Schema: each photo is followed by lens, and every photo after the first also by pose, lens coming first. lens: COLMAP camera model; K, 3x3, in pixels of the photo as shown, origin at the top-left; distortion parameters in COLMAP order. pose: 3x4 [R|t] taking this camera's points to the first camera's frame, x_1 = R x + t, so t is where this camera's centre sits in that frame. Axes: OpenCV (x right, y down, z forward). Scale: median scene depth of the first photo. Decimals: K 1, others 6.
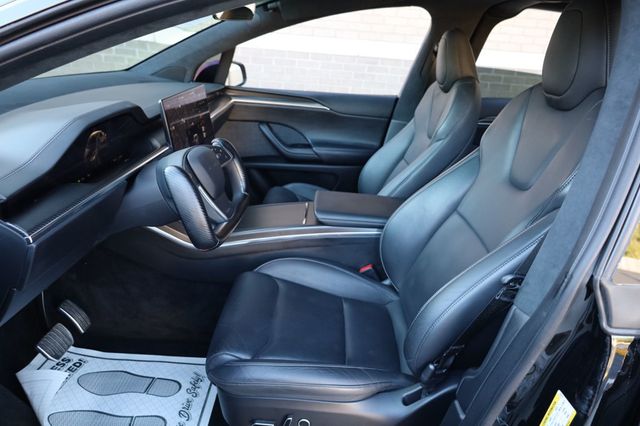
lens RADIAL K [[437.9, 0, 322.8], [0, 437.9, 209.8], [0, 0, 1]] dist [0.002139, -0.000619]
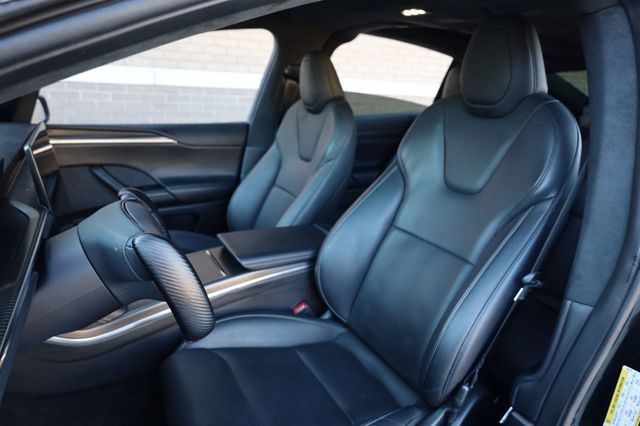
lens RADIAL K [[437.9, 0, 321.9], [0, 437.9, 213.2], [0, 0, 1]] dist [0.002139, -0.000619]
pose [[0.867707, -0.167455, 0.468021, -0.171247], [0.192462, 0.981288, -0.005724, -0.030212], [-0.458305, 0.095043, 0.883699, 0.108721]]
